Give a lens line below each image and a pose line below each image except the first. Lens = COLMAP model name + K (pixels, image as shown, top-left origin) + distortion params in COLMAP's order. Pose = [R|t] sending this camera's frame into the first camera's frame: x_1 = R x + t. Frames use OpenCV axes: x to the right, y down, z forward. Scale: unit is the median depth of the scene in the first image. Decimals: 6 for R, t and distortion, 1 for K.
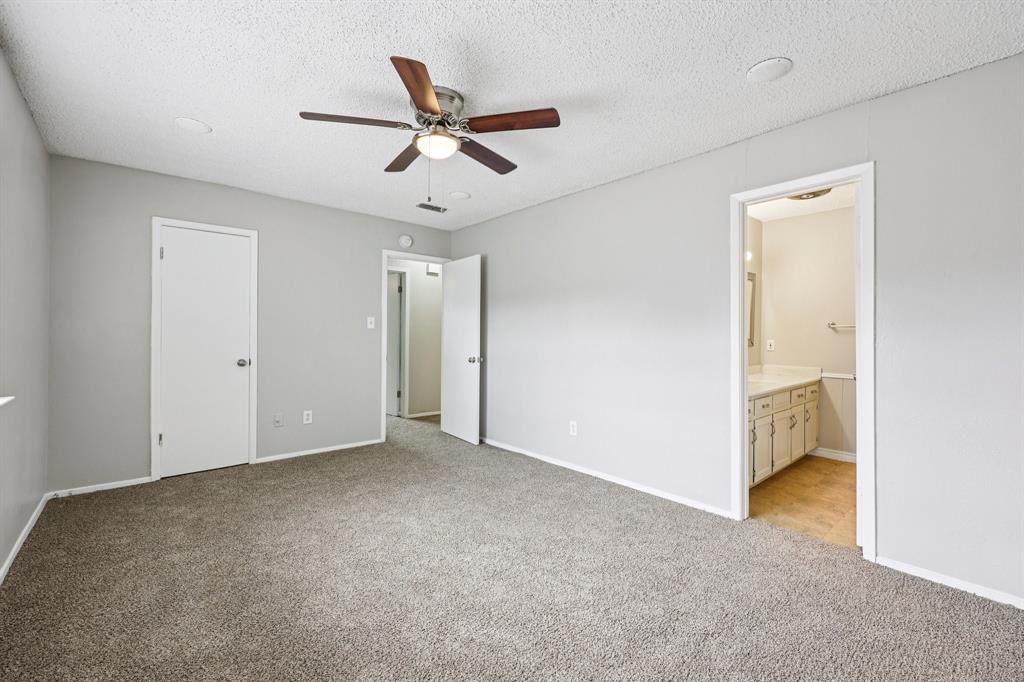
lens RADIAL K [[439.4, 0, 512.0], [0, 439.4, 331.4], [0, 0, 1]] dist [0.000279, 0.000001]
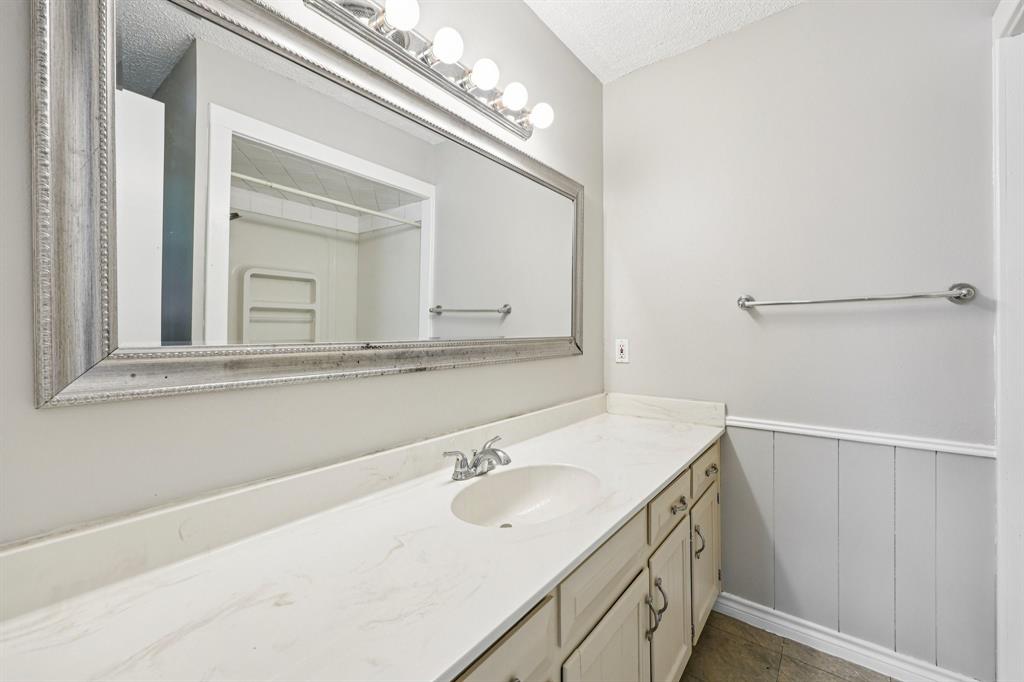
lens RADIAL K [[439.4, 0, 512.0], [0, 439.4, 331.4], [0, 0, 1]] dist [0.000279, 0.000001]
pose [[0.982276, -0.021929, 0.186151, 0.425913], [0.021197, 0.999758, 0.005920, 0.007763], [-0.186236, -0.001869, 0.982503, 0.624758]]
